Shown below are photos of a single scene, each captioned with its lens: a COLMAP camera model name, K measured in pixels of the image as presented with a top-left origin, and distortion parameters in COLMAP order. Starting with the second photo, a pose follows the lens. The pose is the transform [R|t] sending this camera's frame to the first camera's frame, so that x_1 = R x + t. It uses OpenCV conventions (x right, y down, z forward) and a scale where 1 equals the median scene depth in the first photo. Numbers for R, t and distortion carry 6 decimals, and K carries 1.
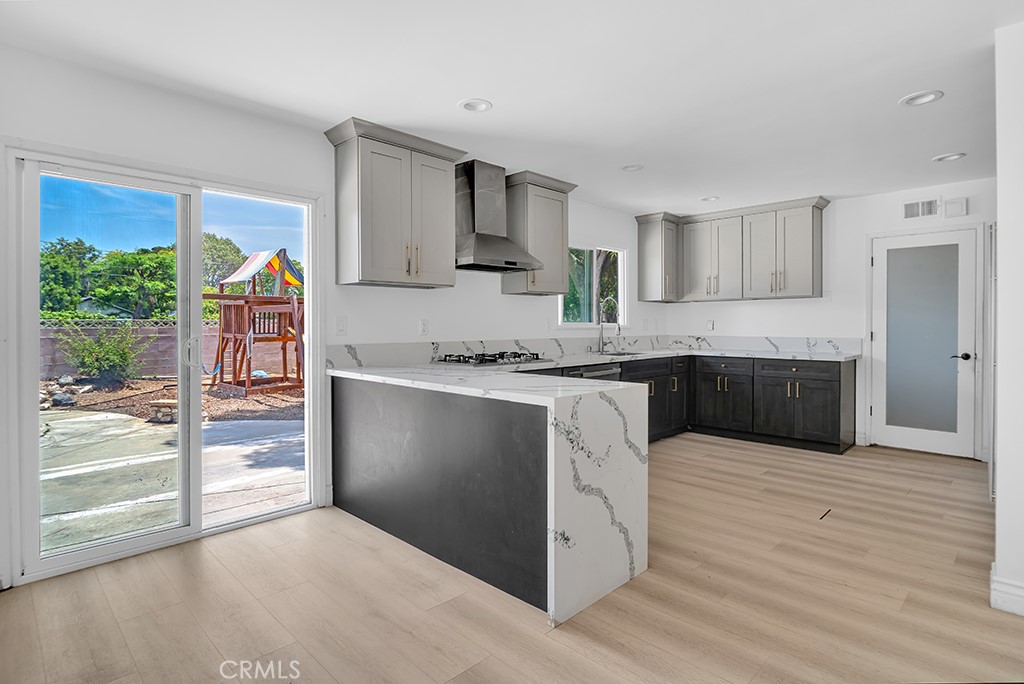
lens RADIAL K [[526.0, 0, 526.3], [0, 526.0, 327.9], [0, 0, 1]] dist [0.000776, 0.000063]
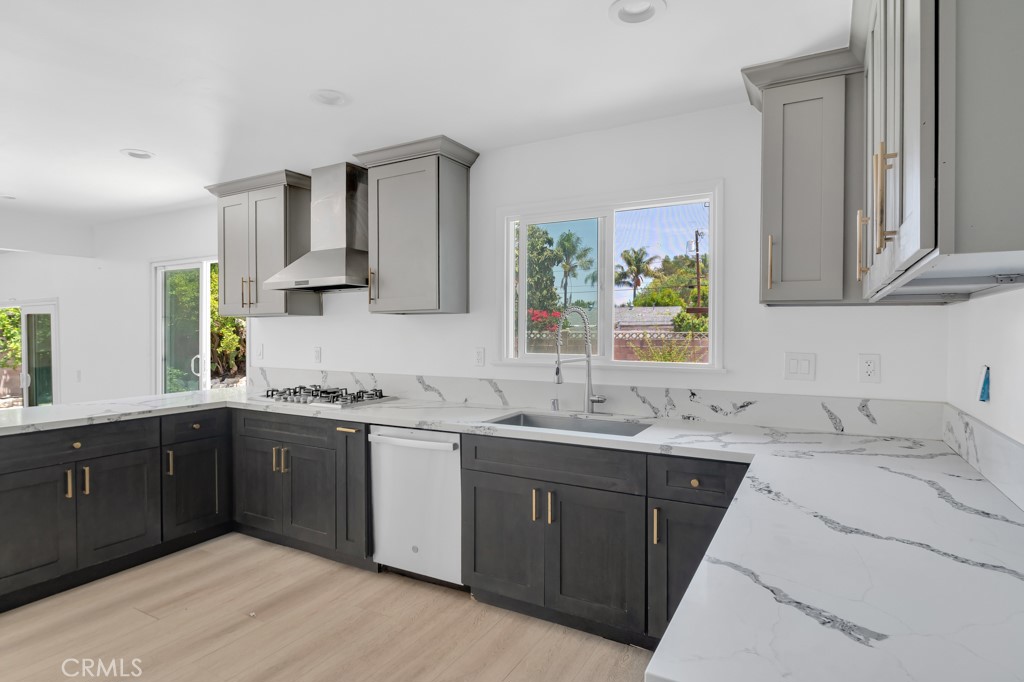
lens RADIAL K [[526.6, 0, 521.3], [0, 526.6, 333.5], [0, 0, 1]] dist [0.000071, -0.000279]
pose [[0.259085, 0.009500, -0.965808, 0.718553], [-0.002936, 0.999955, 0.009048, -0.043028], [0.965850, 0.000492, 0.259101, 0.934424]]
